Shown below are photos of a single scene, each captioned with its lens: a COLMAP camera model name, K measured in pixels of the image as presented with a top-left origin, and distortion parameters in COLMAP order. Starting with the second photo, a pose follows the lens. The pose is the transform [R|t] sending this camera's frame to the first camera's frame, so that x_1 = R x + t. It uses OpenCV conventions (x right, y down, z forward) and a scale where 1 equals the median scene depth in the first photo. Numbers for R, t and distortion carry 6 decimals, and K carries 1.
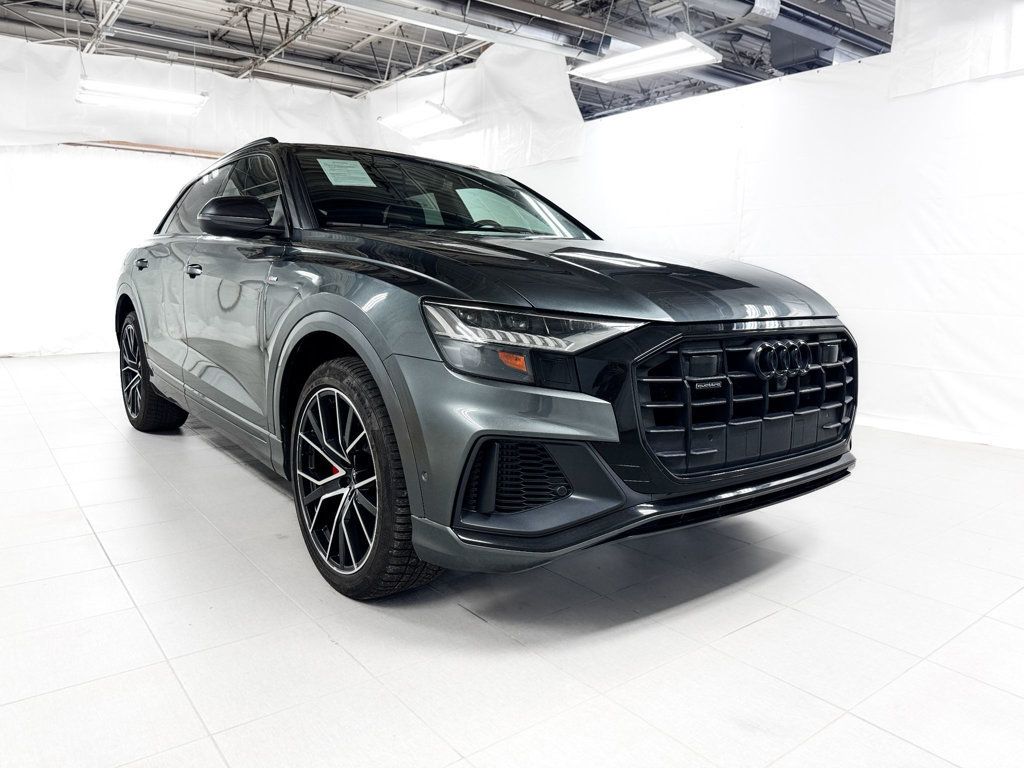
lens RADIAL K [[757.9, 0, 512.0], [0, 757.9, 384.0], [0, 0, 1]] dist [0.005661, -0.003882]
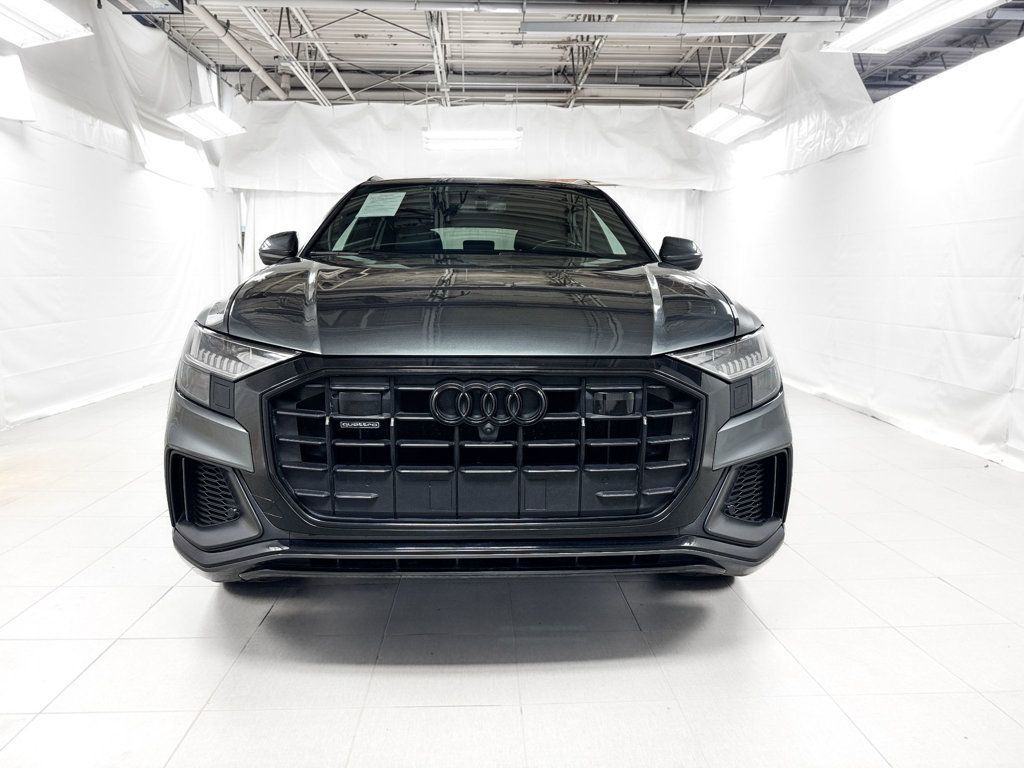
lens RADIAL K [[737.2, 0, 512.0], [0, 737.2, 384.0], [0, 0, 1]] dist [0.032573, -0.008697]
pose [[0.821649, 0.066288, -0.566125, 0.619518], [-0.069234, 0.997467, 0.016312, -0.050830], [0.565773, 0.025792, 0.824158, 0.249134]]
